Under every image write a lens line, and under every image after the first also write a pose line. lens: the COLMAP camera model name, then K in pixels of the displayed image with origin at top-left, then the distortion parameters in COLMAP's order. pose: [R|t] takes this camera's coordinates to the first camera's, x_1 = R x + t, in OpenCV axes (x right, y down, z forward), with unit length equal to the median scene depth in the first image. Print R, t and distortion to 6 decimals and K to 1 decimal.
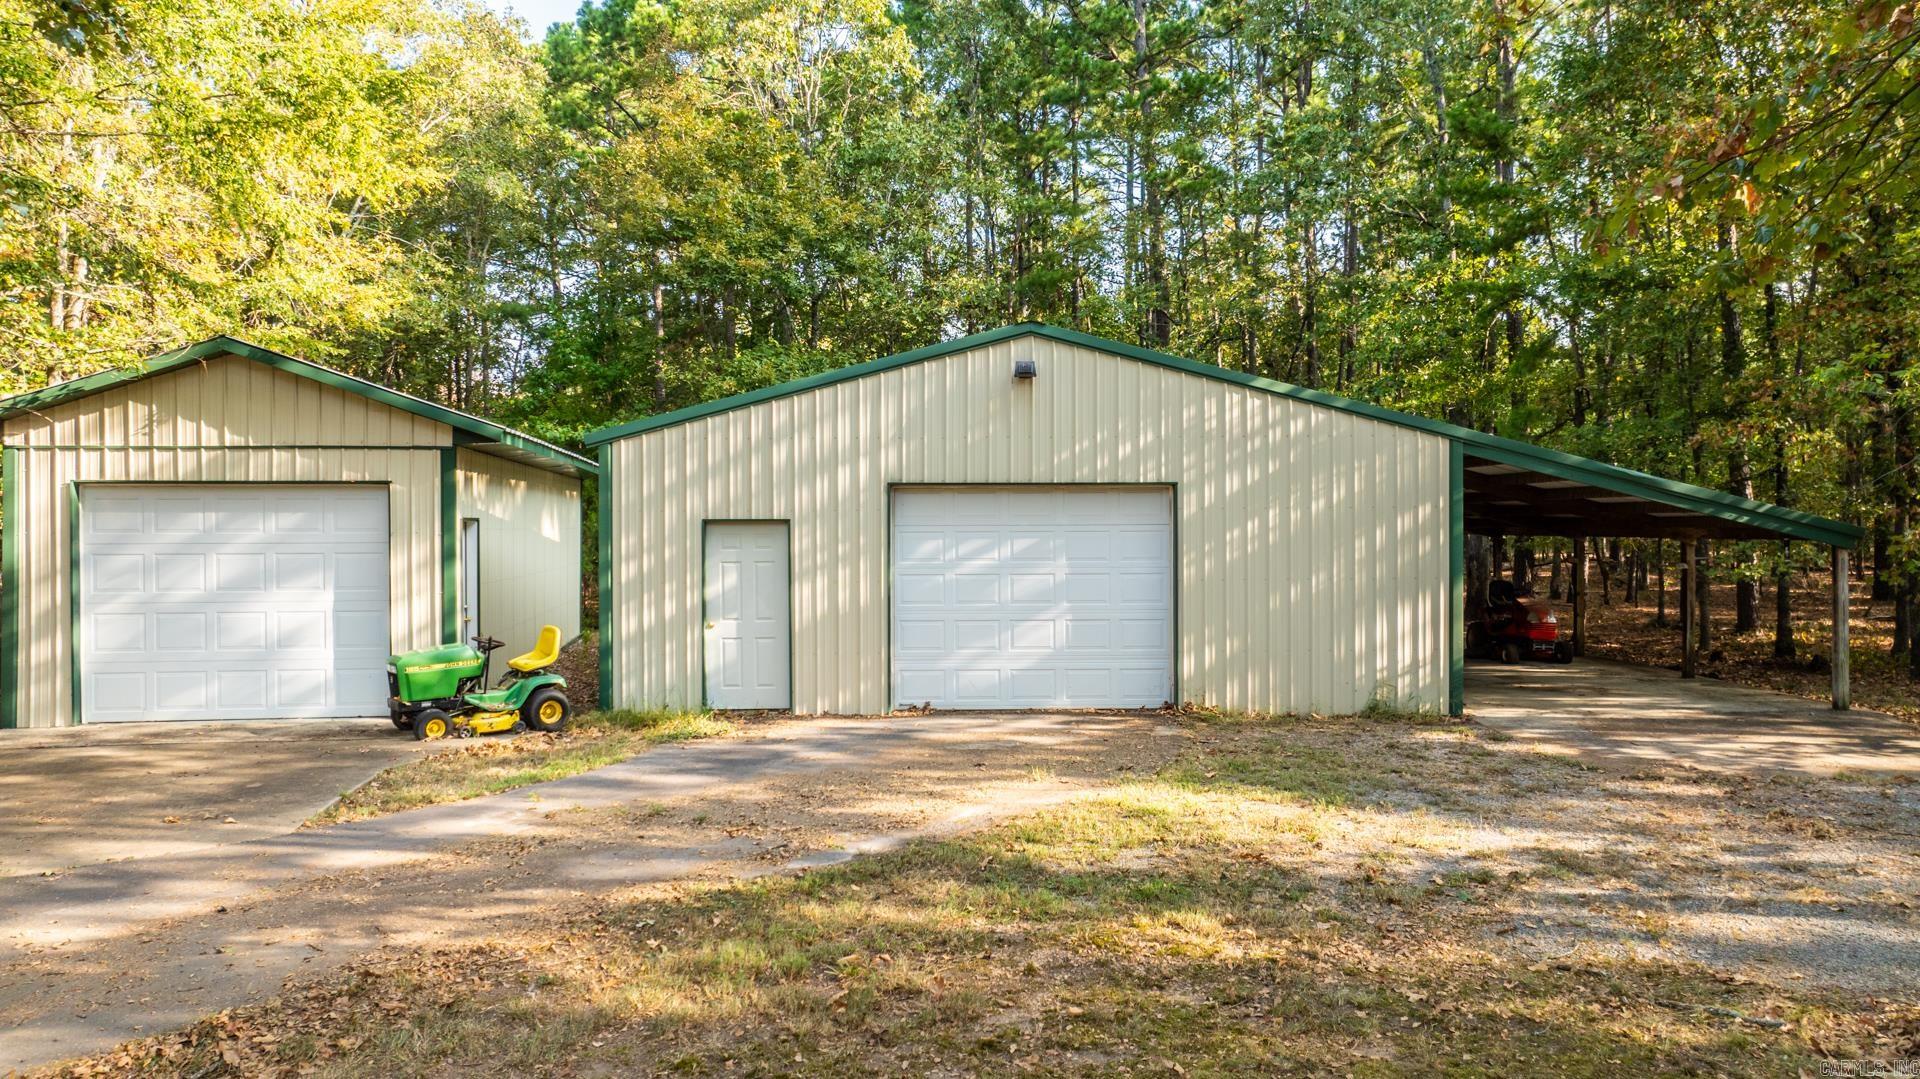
lens RADIAL K [[1337.9, 0, 960.0], [0, 1337.9, 539.5], [0, 0, 1]] dist [0.005330, 0.004087]
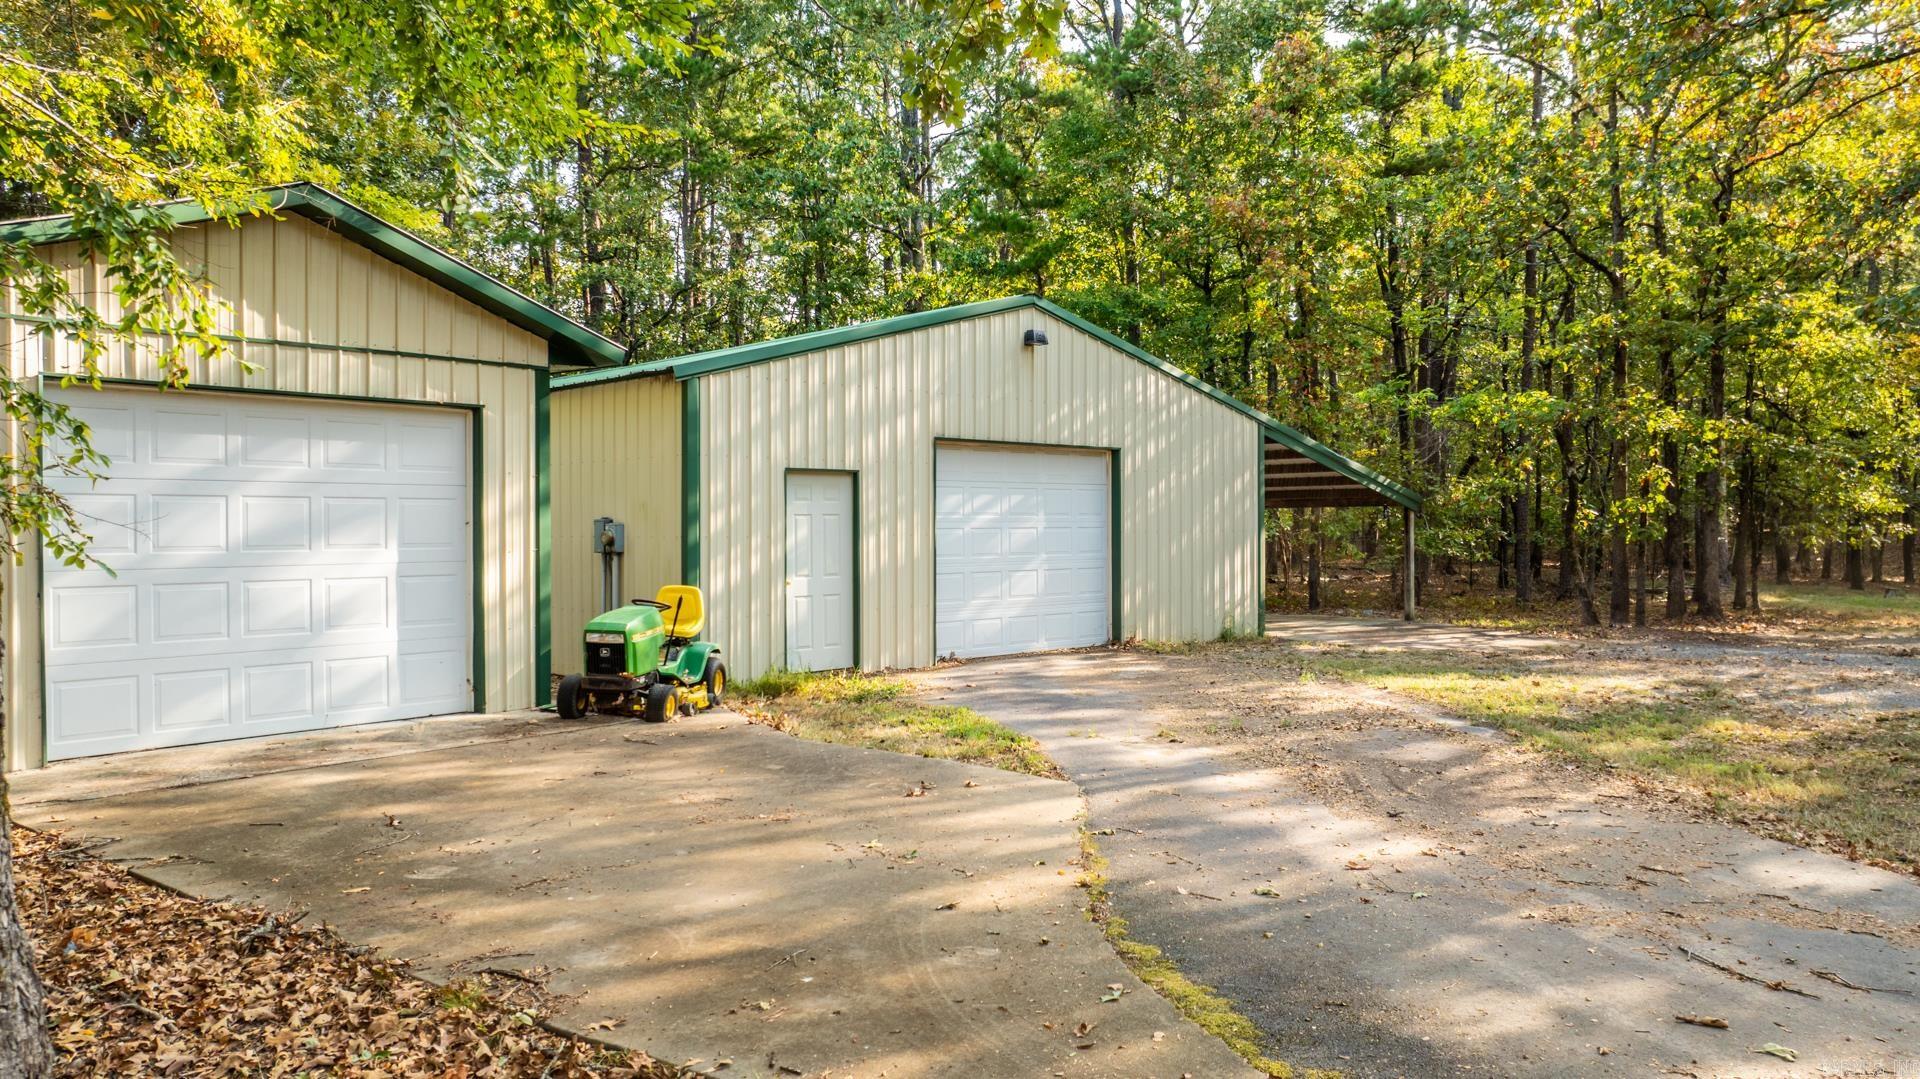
lens RADIAL K [[1337.9, 0, 960.0], [0, 1337.9, 539.5], [0, 0, 1]] dist [0.005330, 0.004087]
pose [[0.747367, -0.005191, 0.664391, -0.712278], [-0.008268, 0.999819, 0.017112, 0.017999], [-0.664360, -0.018282, 0.747189, 0.229683]]
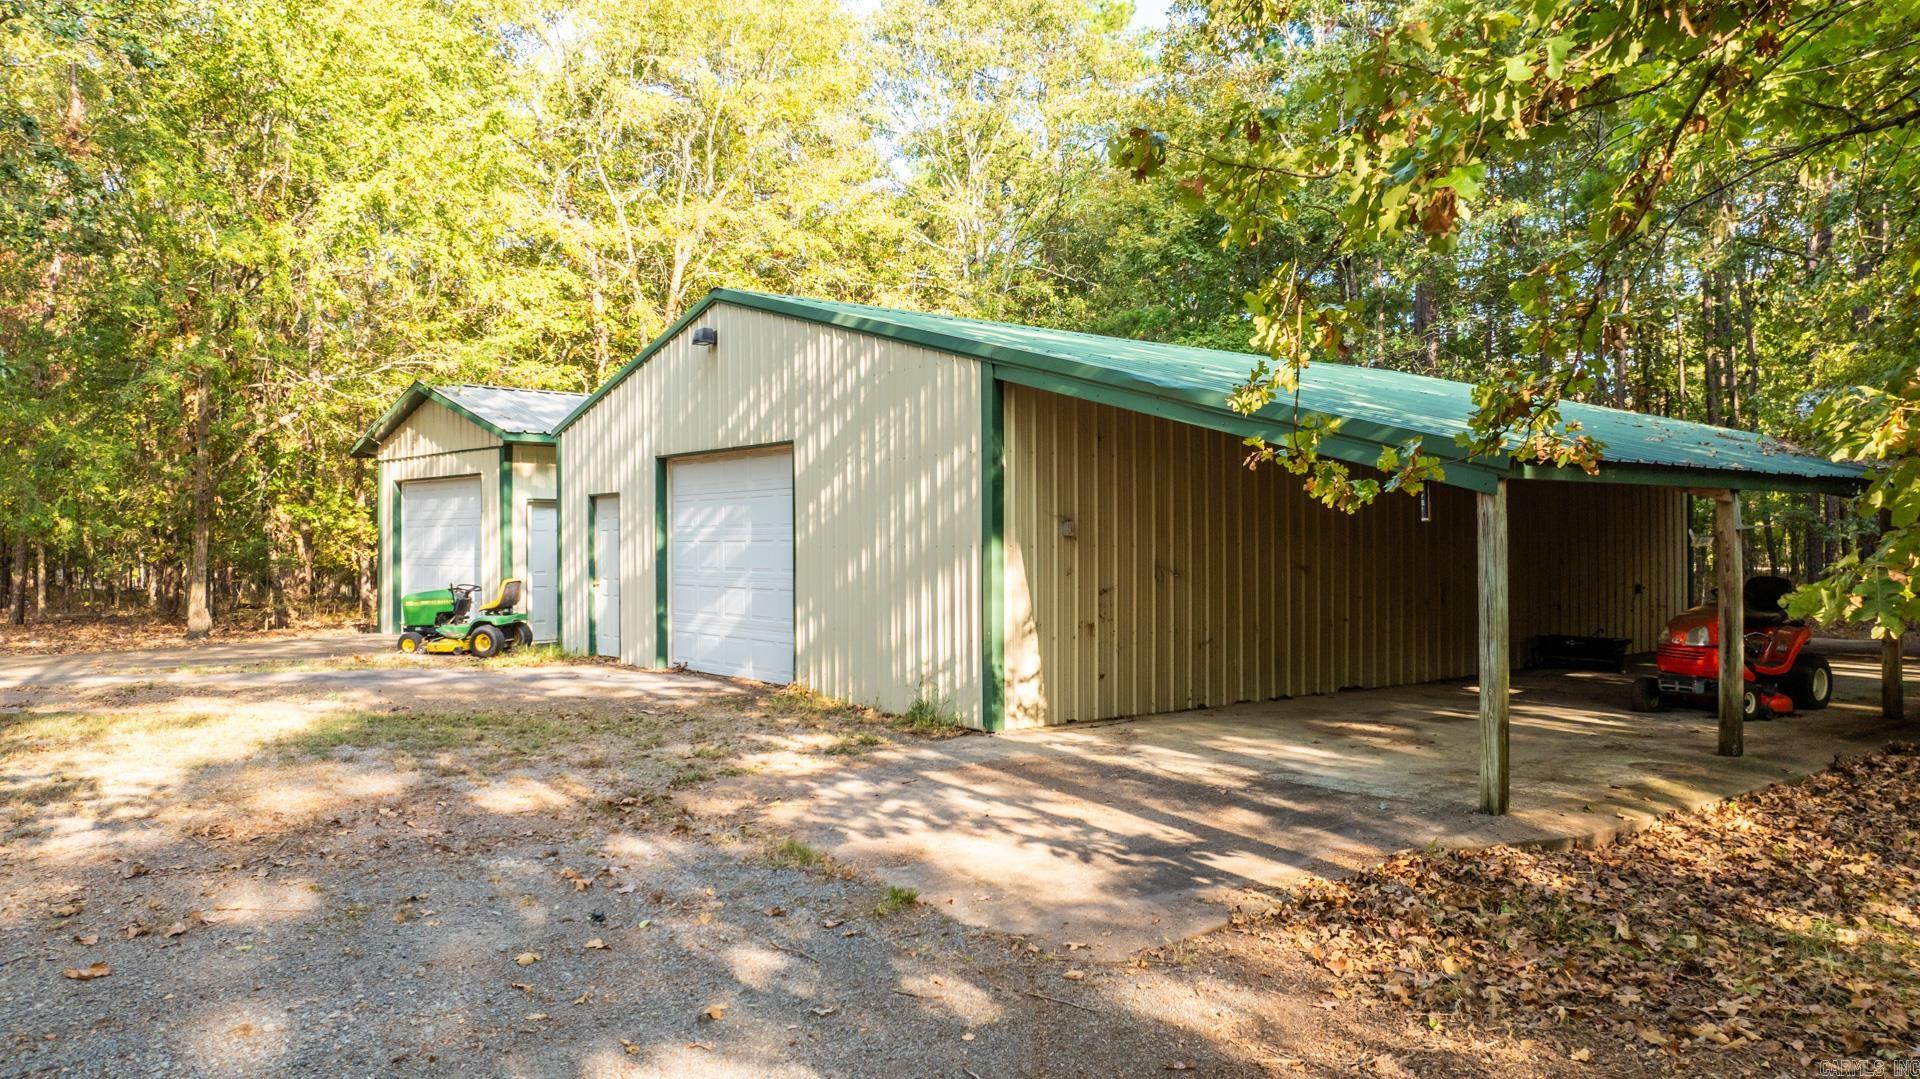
lens RADIAL K [[1337.9, 0, 960.0], [0, 1337.9, 539.5], [0, 0, 1]] dist [0.005330, 0.004087]
pose [[0.595283, 0.001396, -0.803515, 0.970800], [0.000641, 0.999997, 0.002212, 0.023369], [0.803516, -0.001832, 0.595281, 0.550829]]
